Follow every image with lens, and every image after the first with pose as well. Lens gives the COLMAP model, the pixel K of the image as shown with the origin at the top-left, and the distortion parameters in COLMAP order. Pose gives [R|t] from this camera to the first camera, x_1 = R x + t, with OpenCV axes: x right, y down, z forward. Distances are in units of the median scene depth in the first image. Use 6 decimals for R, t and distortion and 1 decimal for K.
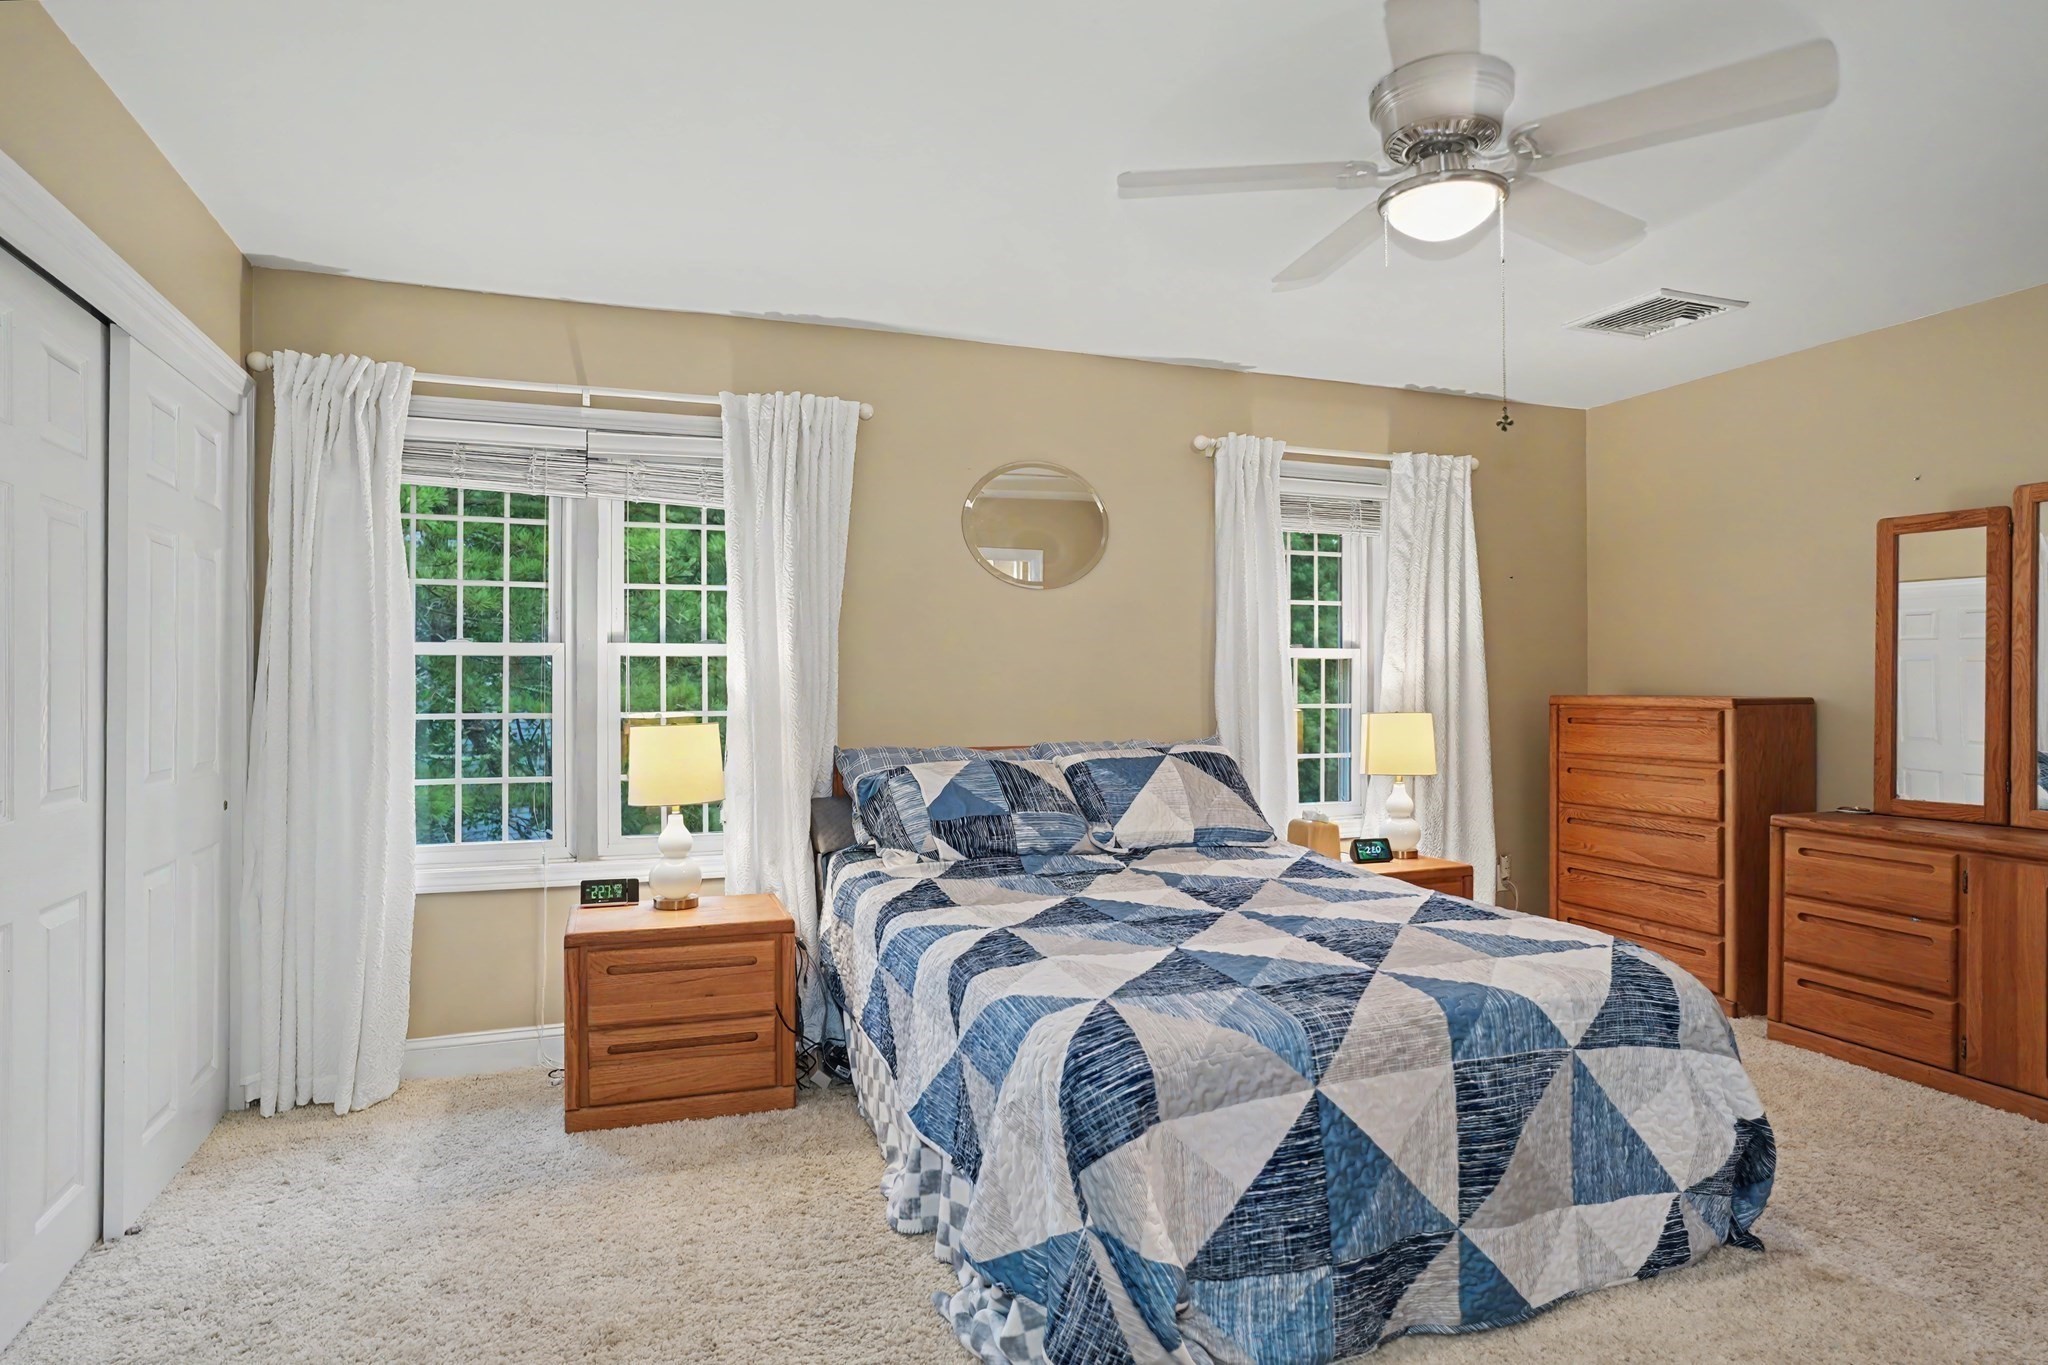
lens RADIAL K [[1160.1, 0, 1026.3], [0, 1160.1, 688.3], [0, 0, 1]] dist [-0.033942, 0.001319]
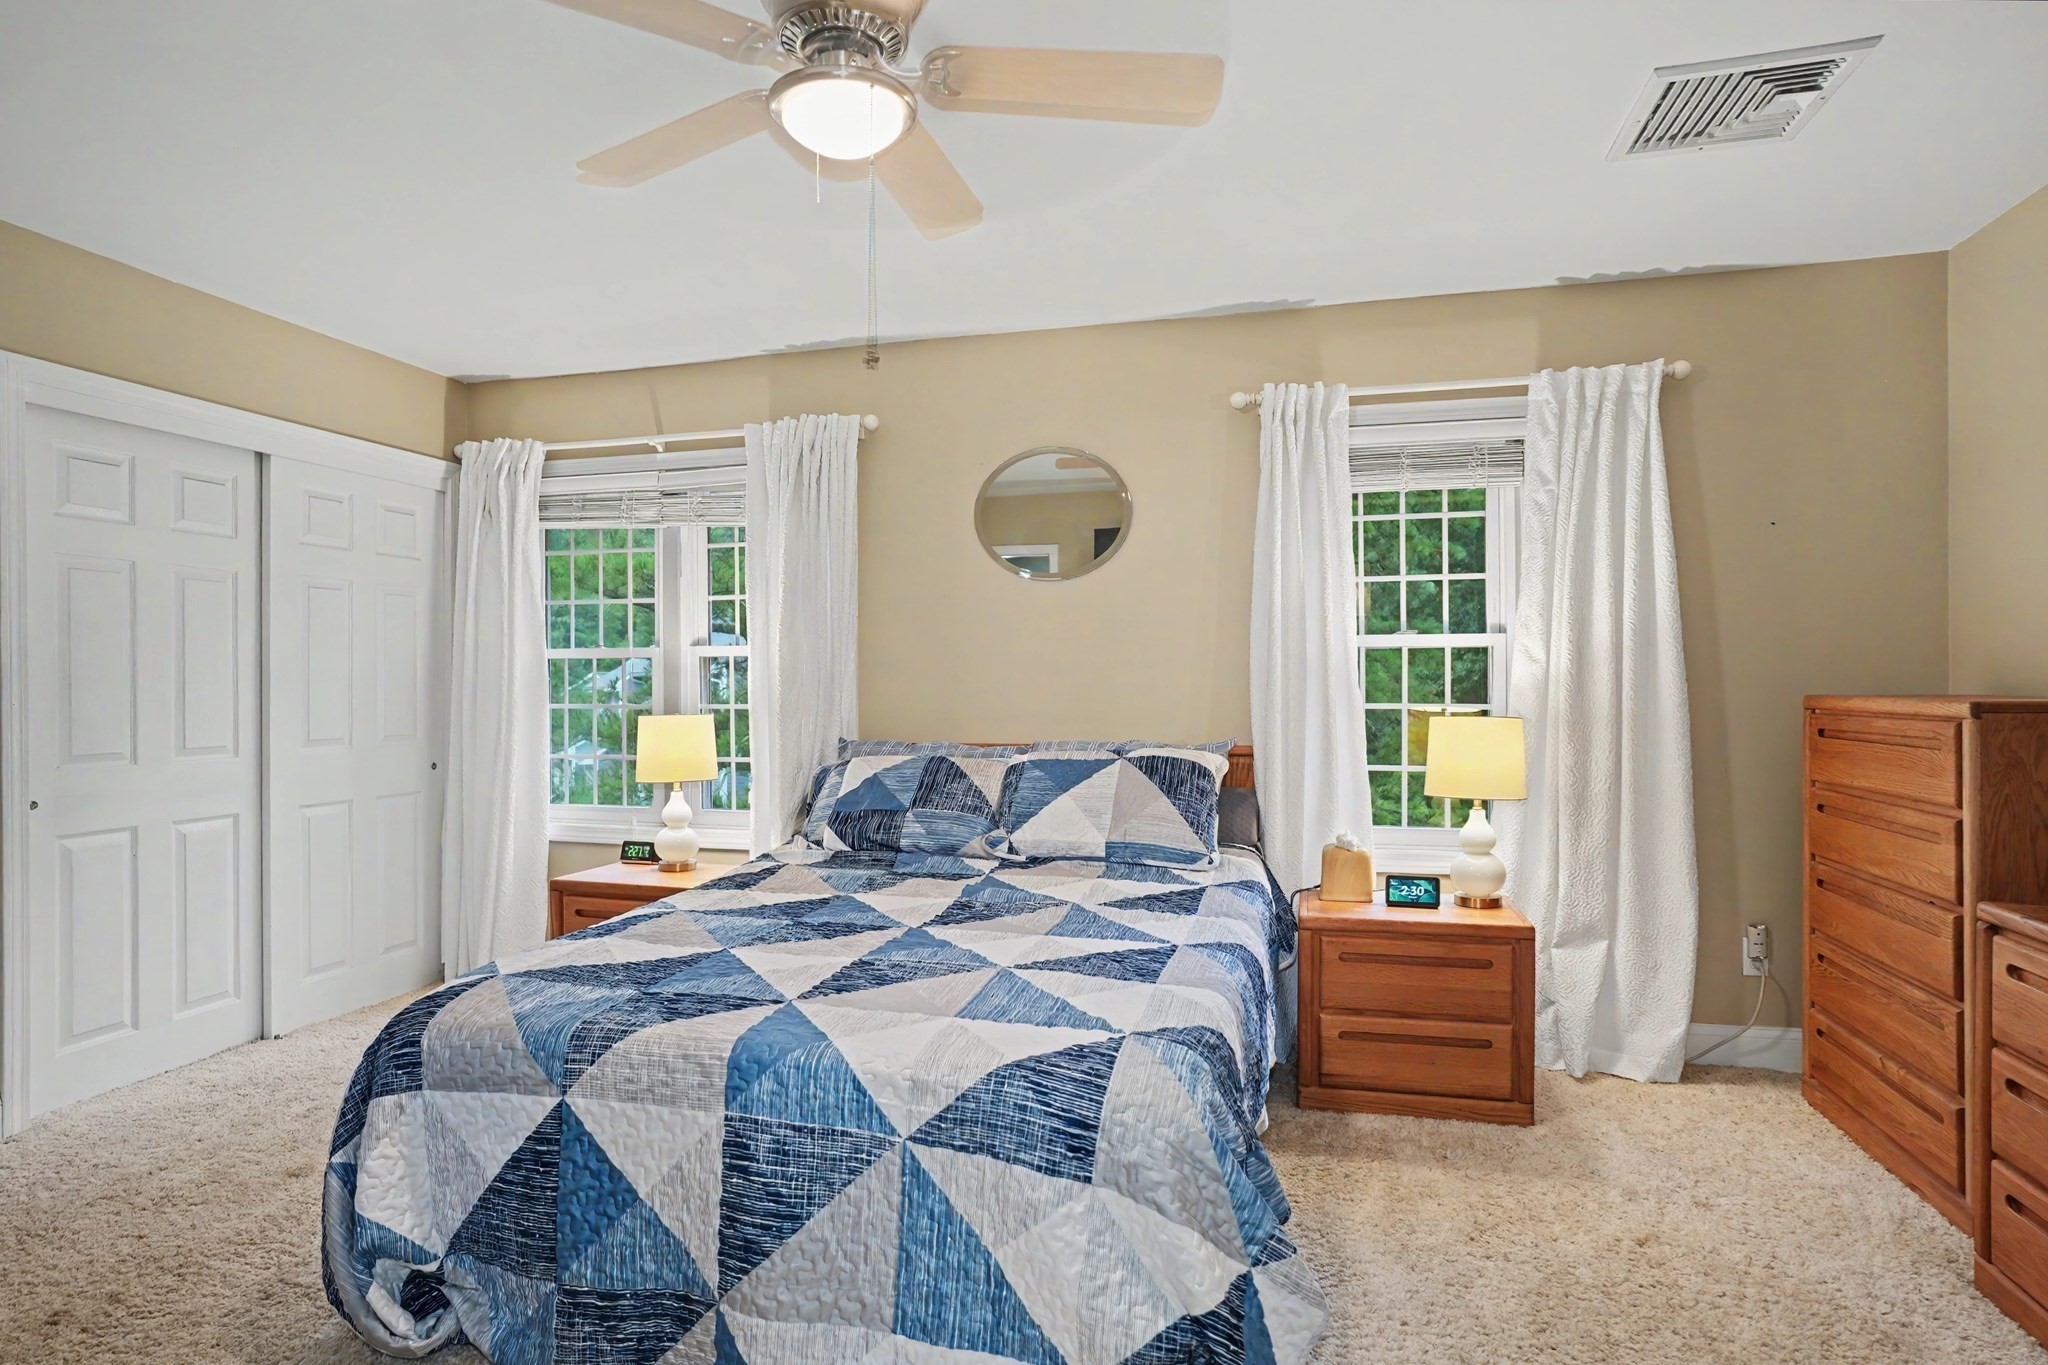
lens RADIAL K [[1132.3, 0, 1017.9], [0, 1132.3, 698.2], [0, 0, 1]] dist [-0.047346, 0.032686]
pose [[0.804261, 0.007479, -0.594230, 0.664167], [-0.000368, 0.999927, 0.012087, 0.000217], [0.594276, -0.009503, 0.804205, 0.283265]]
